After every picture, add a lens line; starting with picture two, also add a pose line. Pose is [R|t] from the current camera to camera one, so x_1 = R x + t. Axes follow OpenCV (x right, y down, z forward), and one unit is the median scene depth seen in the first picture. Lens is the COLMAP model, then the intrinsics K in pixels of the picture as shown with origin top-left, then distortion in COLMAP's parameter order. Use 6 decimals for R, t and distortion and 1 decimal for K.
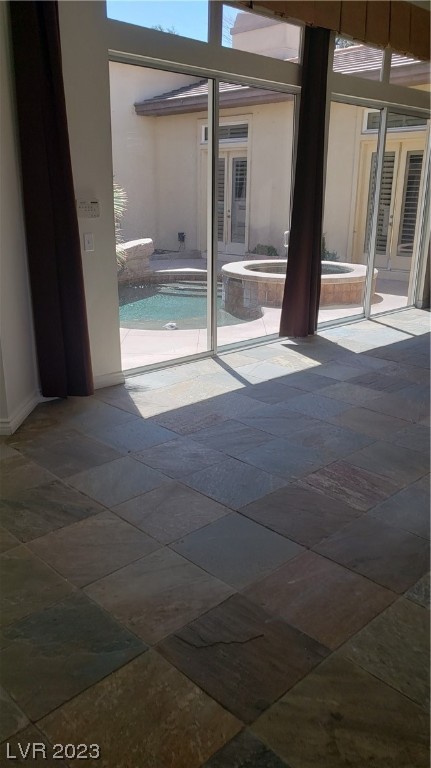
lens RADIAL K [[609.9, 0, 216.9], [0, 609.9, 372.3], [0, 0, 1]] dist [0.105114, -0.232569]
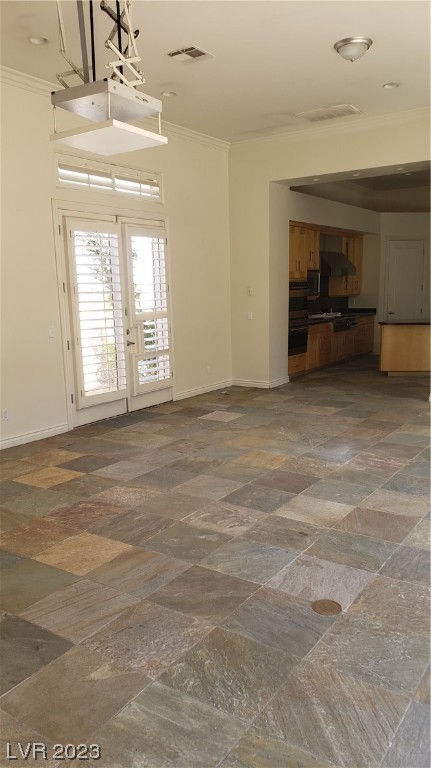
lens RADIAL K [[590.7, 0, 204.7], [0, 590.7, 387.4], [0, 0, 1]] dist [0.102319, -0.199770]
pose [[-0.982367, 0.042761, -0.182006, 0.589437], [-0.041573, 0.899161, 0.435638, -0.411466], [0.182281, 0.435523, -0.881529, 1.378972]]
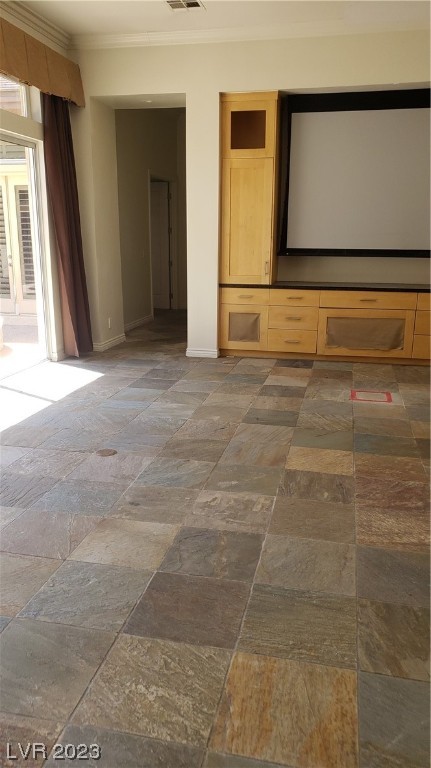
lens RADIAL K [[599.0, 0, 213.9], [0, 599.0, 388.8], [0, 0, 1]] dist [0.111982, -0.204063]
pose [[0.839579, -0.142030, 0.524342, 0.103949], [0.157276, 0.987431, 0.015636, -0.070819], [-0.519972, 0.069339, 0.851364, 0.250854]]
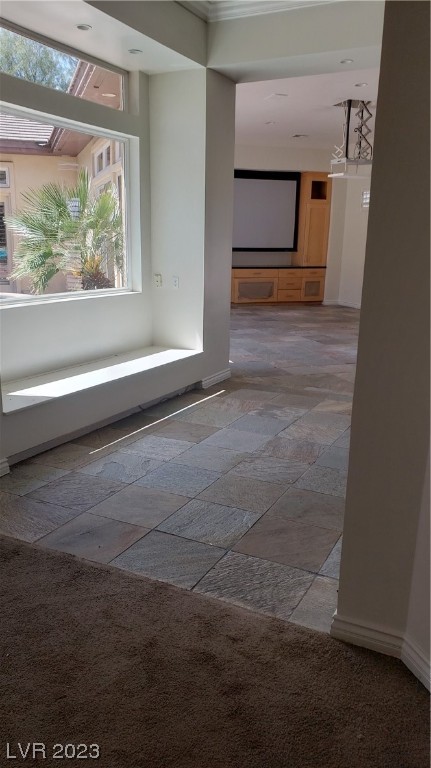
lens RADIAL K [[599.0, 0, 213.9], [0, 599.0, 388.8], [0, 0, 1]] dist [0.111982, -0.204063]
pose [[0.449832, -0.220804, 0.865388, -1.398289], [0.242525, 0.962747, 0.119579, -0.062428], [-0.859554, 0.156088, 0.486625, 0.145728]]
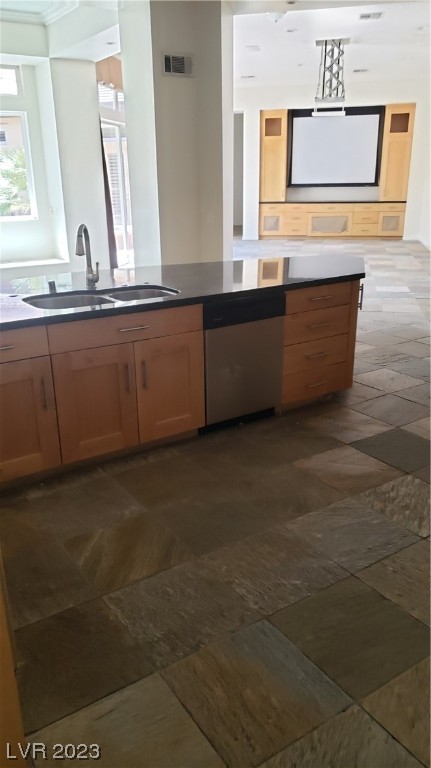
lens RADIAL K [[594.2, 0, 204.2], [0, 594.2, 383.5], [0, 0, 1]] dist [-0.005378, 0.035307]
pose [[0.835958, -0.204354, 0.509327, -0.963951], [0.181526, 0.978808, 0.094783, 0.244200], [-0.517902, 0.013221, 0.855338, -0.865667]]
